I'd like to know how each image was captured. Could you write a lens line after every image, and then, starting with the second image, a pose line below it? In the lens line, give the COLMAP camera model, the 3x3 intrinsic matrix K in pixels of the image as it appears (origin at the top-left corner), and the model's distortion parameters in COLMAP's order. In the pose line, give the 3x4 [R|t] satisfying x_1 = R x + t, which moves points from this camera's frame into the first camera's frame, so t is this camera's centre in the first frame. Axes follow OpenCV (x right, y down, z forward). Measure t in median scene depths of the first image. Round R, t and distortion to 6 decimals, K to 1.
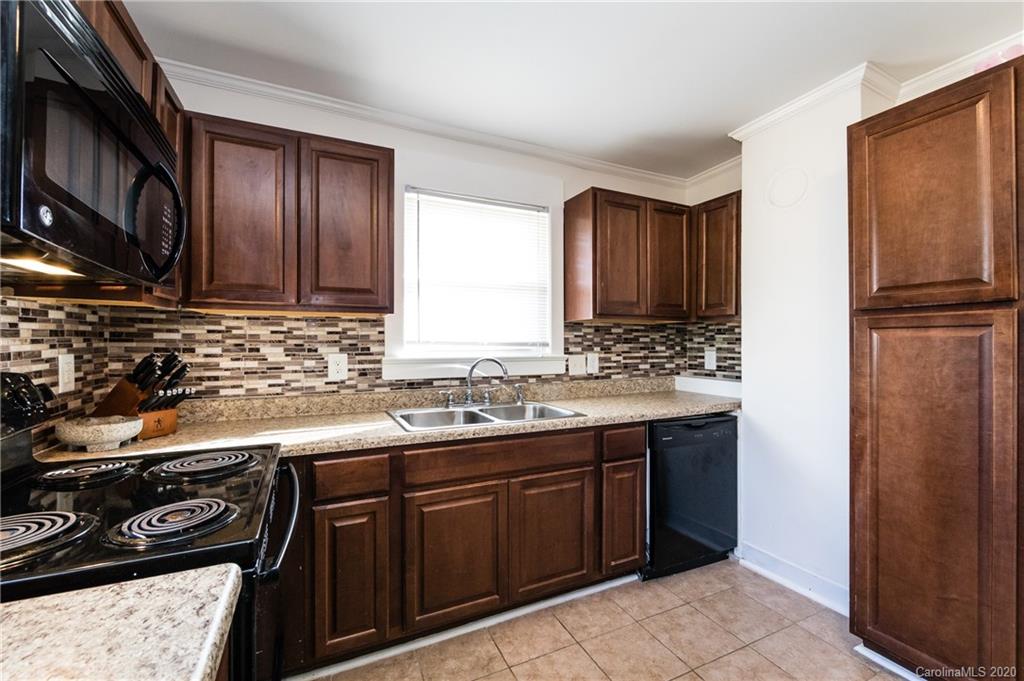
lens RADIAL K [[403.4, 0, 497.8], [0, 403.4, 344.1], [0, 0, 1]] dist [0.000154, -0.000608]
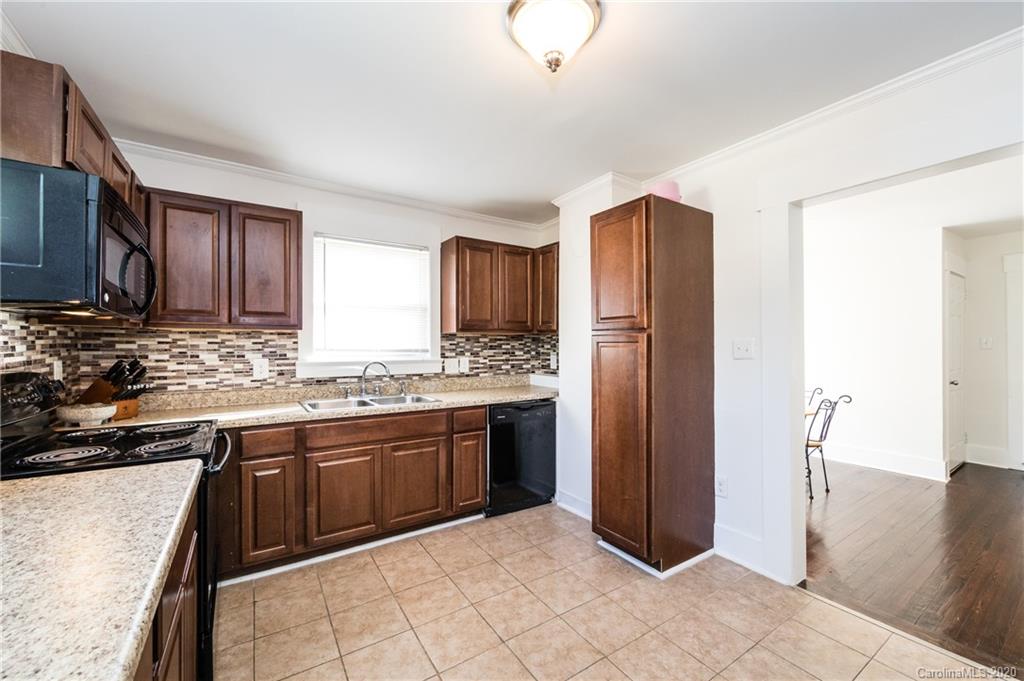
lens RADIAL K [[403.4, 0, 479.9], [0, 403.4, 345.7], [0, 0, 1]] dist [0.000154, -0.000608]
pose [[0.995155, -0.001304, 0.098313, 0.231267], [0.001364, 0.999999, -0.000540, -0.020854], [-0.098313, 0.000671, 0.995155, -0.476785]]
